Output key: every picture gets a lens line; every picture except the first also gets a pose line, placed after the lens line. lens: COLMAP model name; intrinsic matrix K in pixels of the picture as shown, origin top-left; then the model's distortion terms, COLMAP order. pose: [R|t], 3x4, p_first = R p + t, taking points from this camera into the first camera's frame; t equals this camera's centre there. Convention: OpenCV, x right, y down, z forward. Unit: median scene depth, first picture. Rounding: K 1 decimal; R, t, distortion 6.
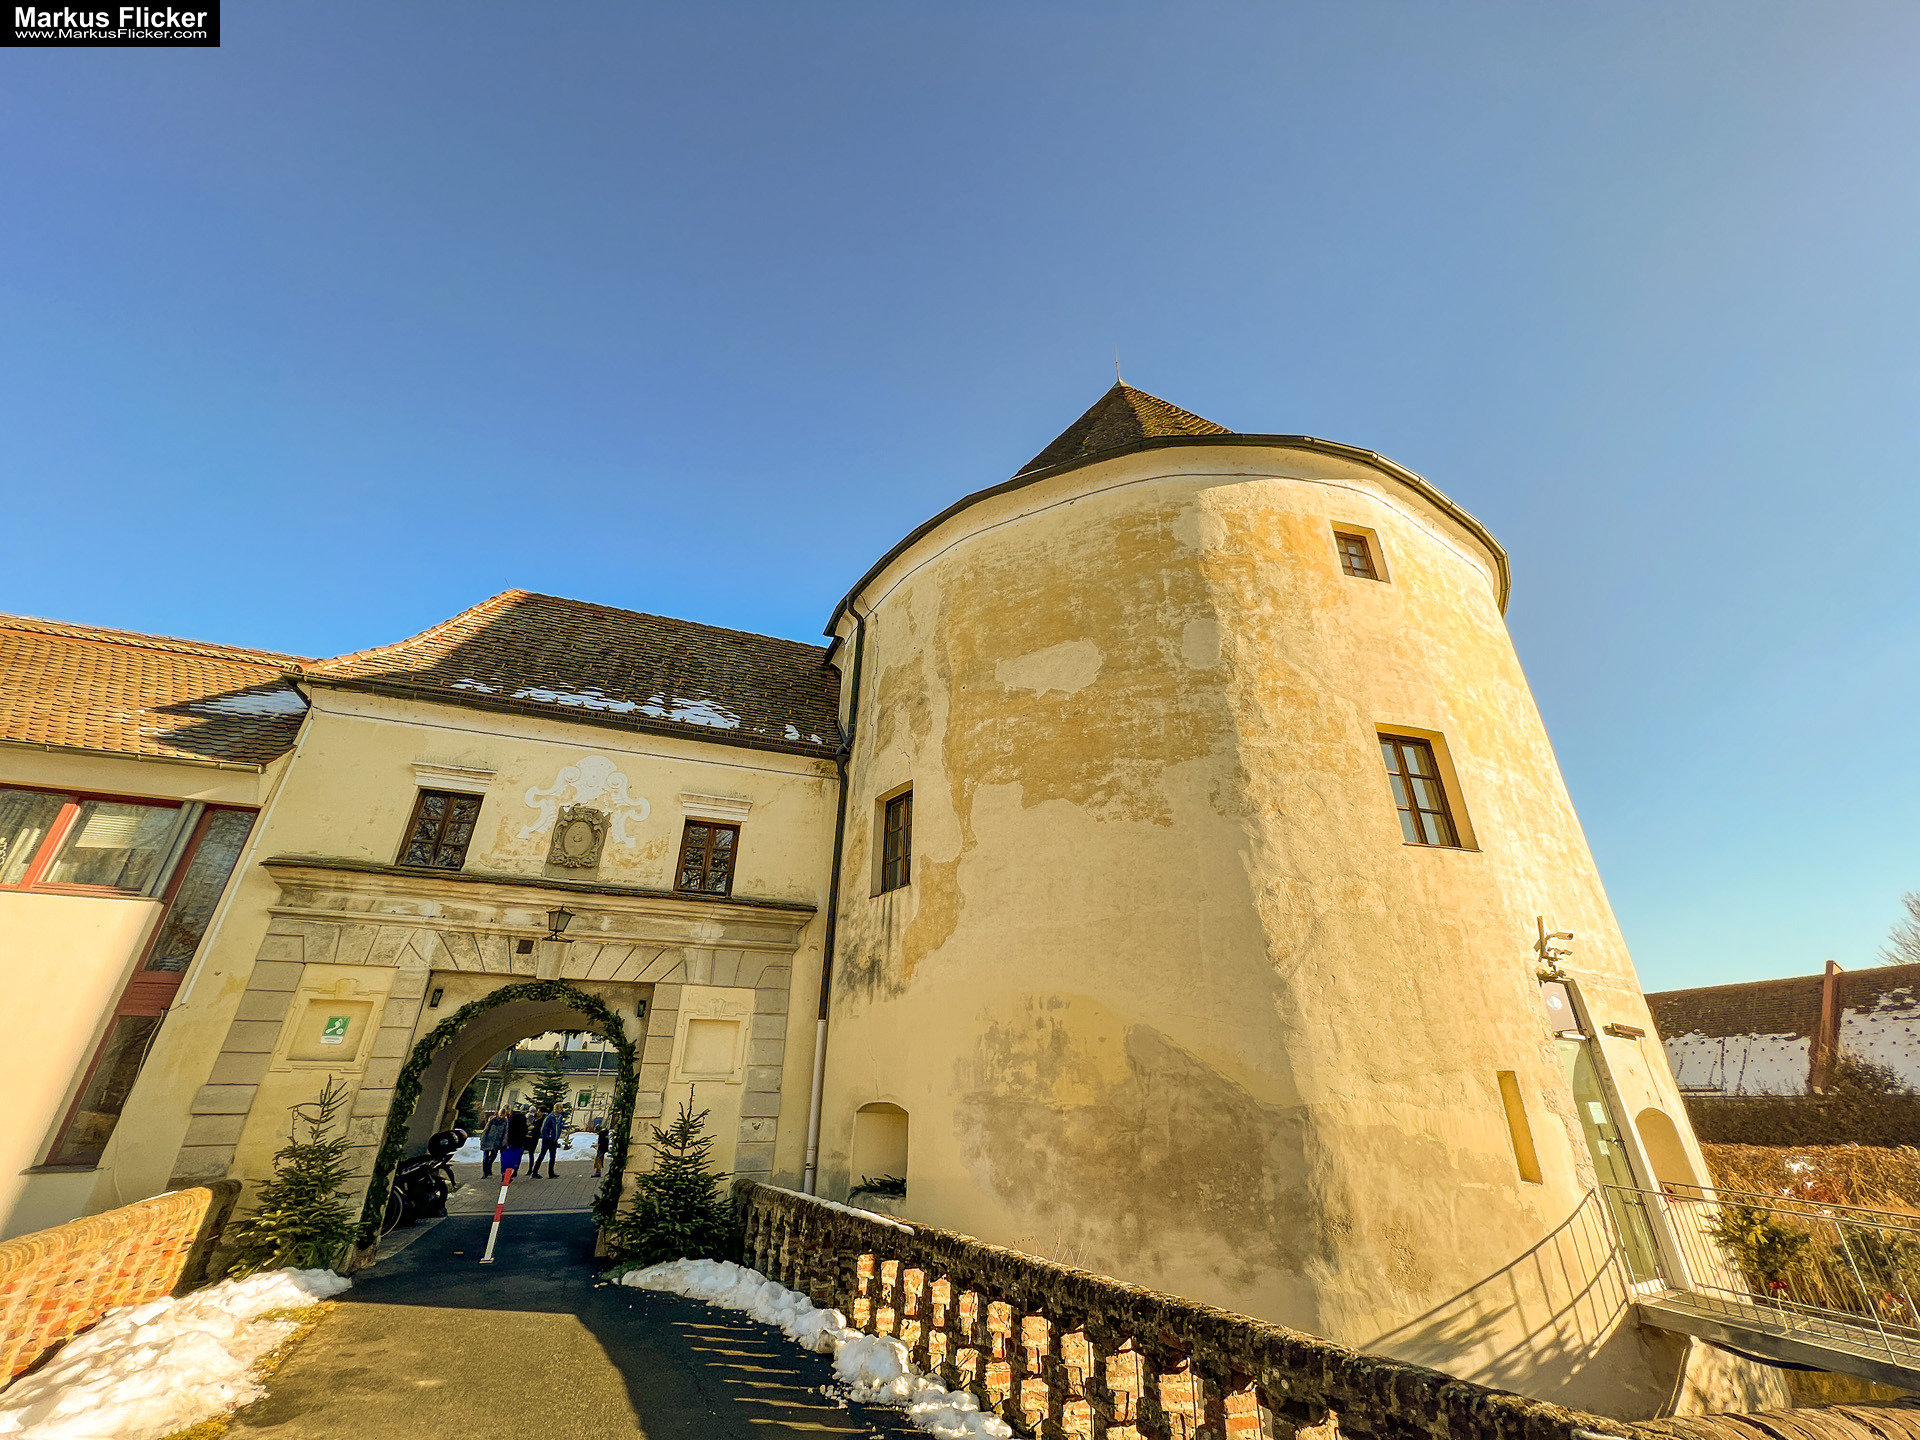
lens RADIAL K [[766.5, 0, 962.7], [0, 766.5, 717.3], [0, 0, 1]] dist [-0.001383, -0.000290]
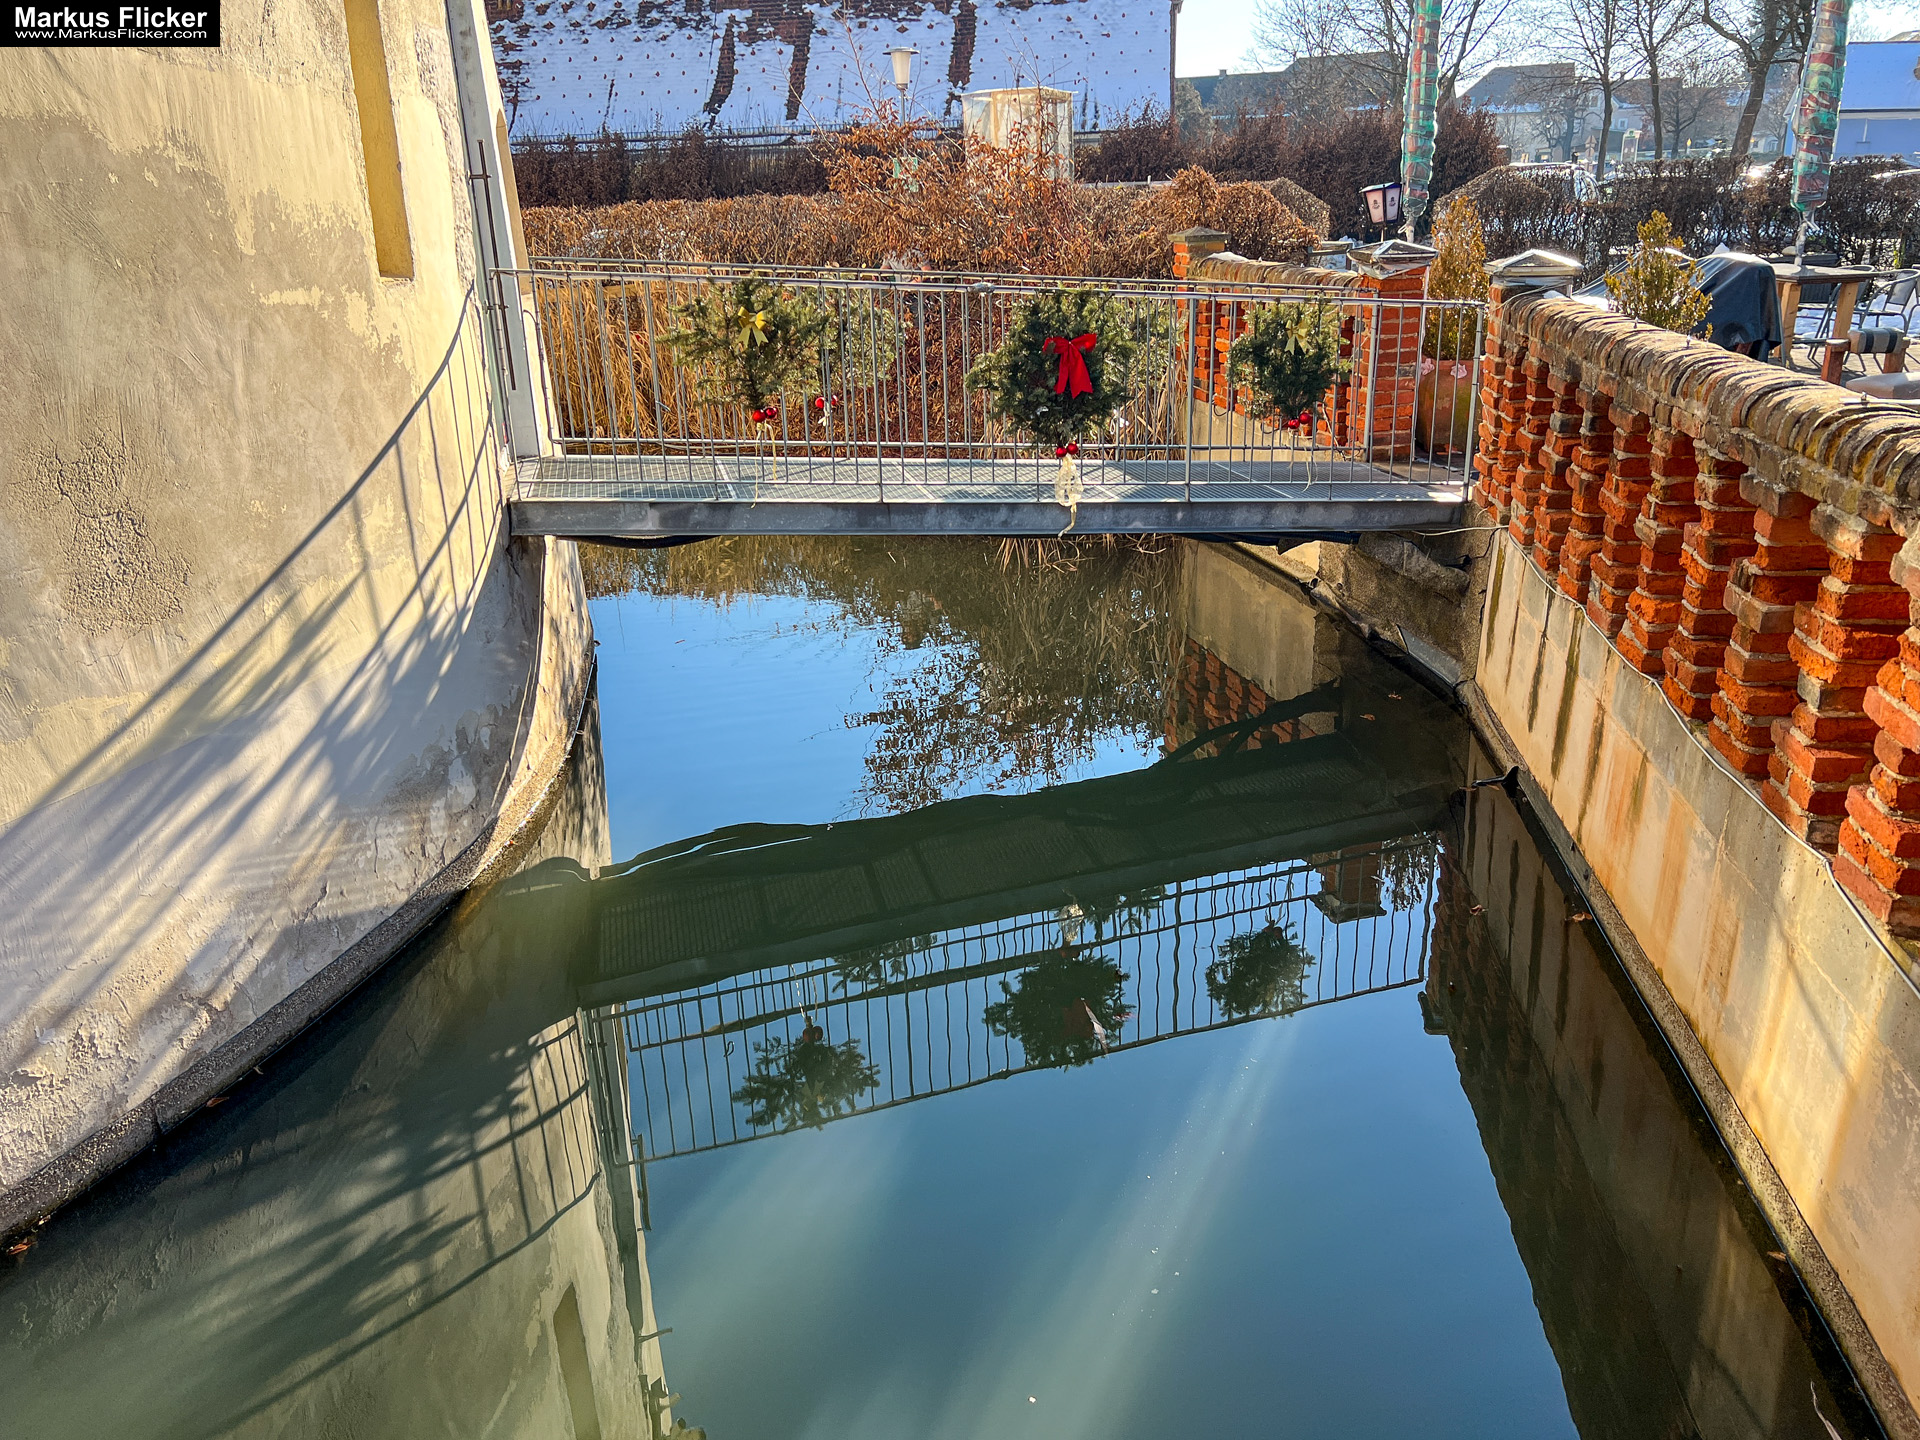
lens RADIAL K [[1436.6, 0, 961.9], [0, 1436.6, 723.1], [0, 0, 1]] dist [0.008342, -0.000595]
pose [[0.352084, -0.353828, 0.866512, 0.176524], [-0.383652, 0.789886, 0.478426, 0.360971], [-0.853726, -0.500885, 0.142359, 0.593229]]
